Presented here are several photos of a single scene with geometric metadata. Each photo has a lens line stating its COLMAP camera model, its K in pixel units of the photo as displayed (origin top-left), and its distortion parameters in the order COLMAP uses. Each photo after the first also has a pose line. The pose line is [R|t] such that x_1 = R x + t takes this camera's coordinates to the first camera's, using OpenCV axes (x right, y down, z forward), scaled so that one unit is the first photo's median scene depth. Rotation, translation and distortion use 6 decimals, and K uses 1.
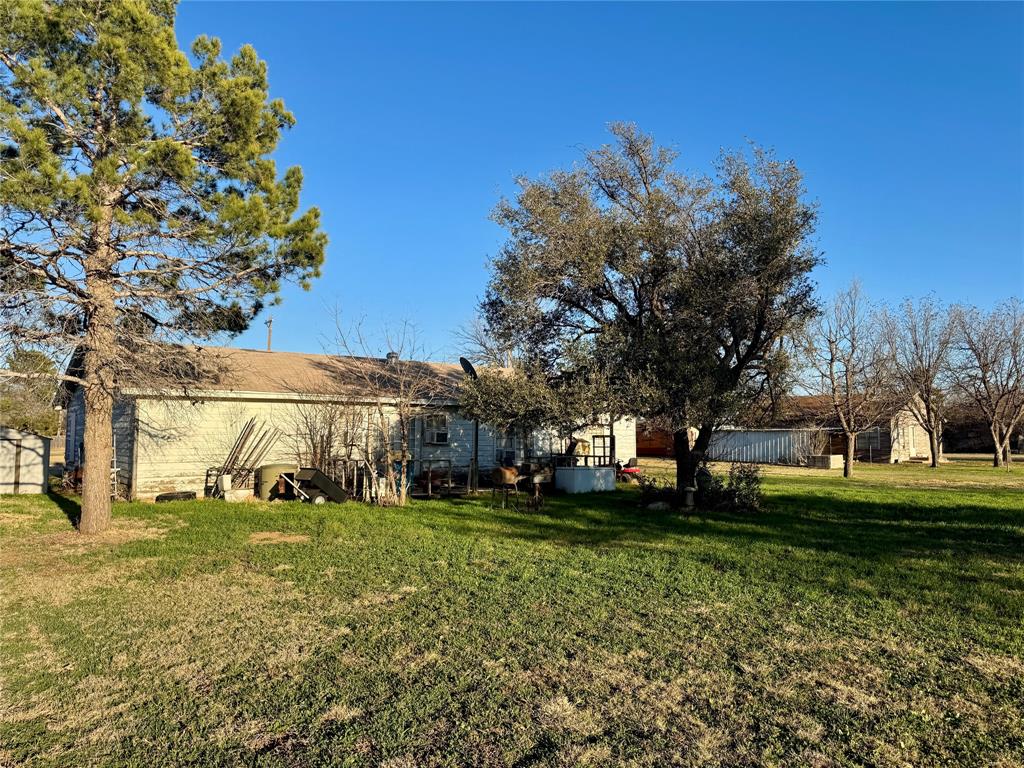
lens RADIAL K [[724.2, 0, 512.0], [0, 724.2, 384.0], [0, 0, 1]] dist [0.001213, -0.004994]
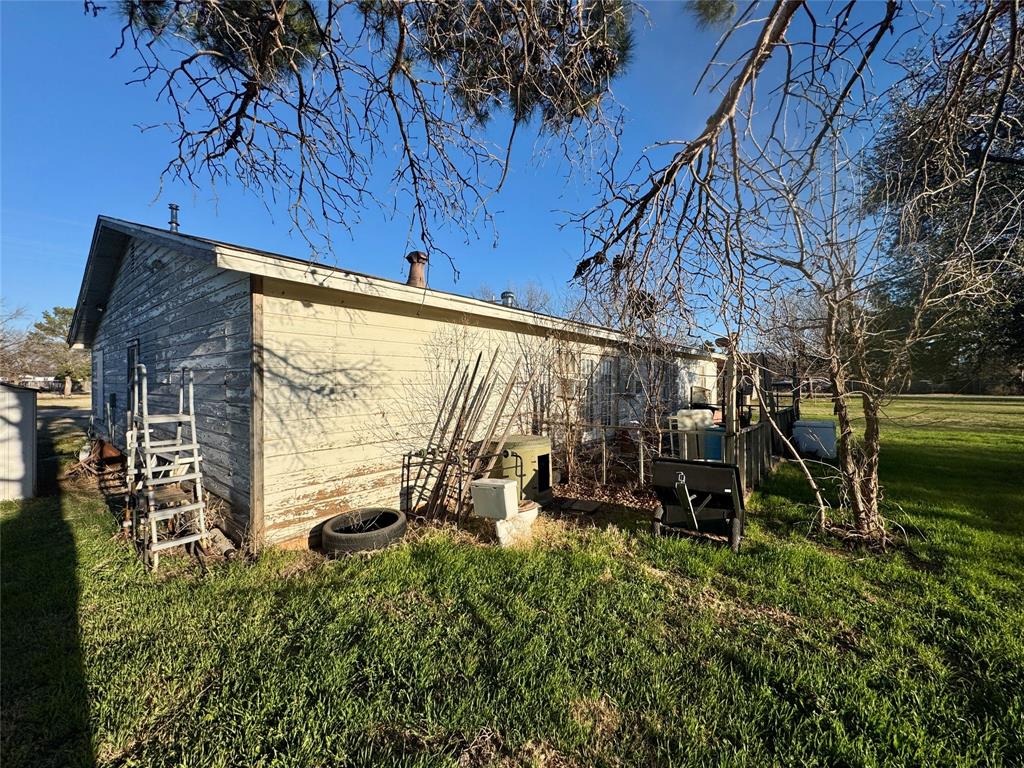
lens RADIAL K [[416.8, 0, 512.0], [0, 416.8, 384.0], [0, 0, 1]] dist [-0.000787, -0.000210]
pose [[0.977708, 0.000845, 0.209965, -0.419257], [-0.017023, 0.997019, 0.075259, 0.048733], [-0.209276, -0.077155, 0.974808, 0.730080]]
